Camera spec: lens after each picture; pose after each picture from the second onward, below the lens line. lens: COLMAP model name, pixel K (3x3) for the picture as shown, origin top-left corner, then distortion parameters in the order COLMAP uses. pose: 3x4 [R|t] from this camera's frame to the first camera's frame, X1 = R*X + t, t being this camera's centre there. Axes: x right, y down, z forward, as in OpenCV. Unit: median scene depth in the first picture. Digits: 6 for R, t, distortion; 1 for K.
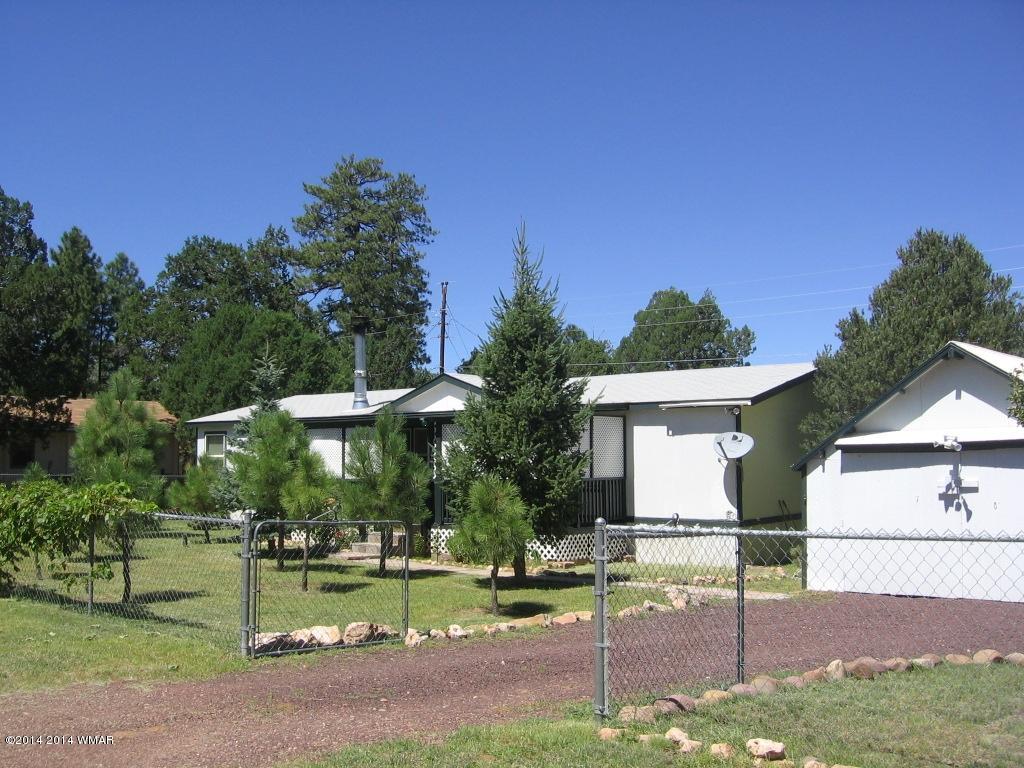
lens RADIAL K [[1074.7, 0, 510.2], [0, 1074.7, 381.4], [0, 0, 1]] dist [-0.120248, 0.000000]
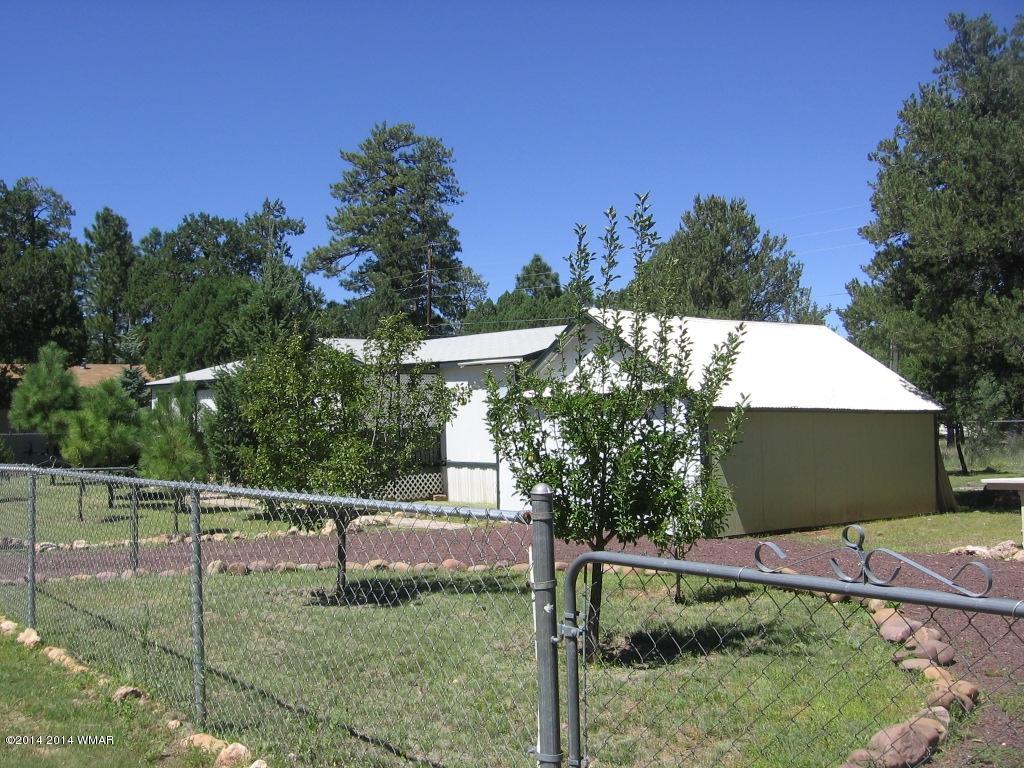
lens RADIAL K [[1074.7, 0, 514.3], [0, 1074.7, 385.9], [0, 0, 1]] dist [-0.120248, 0.000000]
pose [[0.993049, -0.022376, -0.115551, 0.289142], [0.028378, 0.998318, 0.050554, -0.008707], [0.114225, -0.053481, 0.992014, -0.110277]]
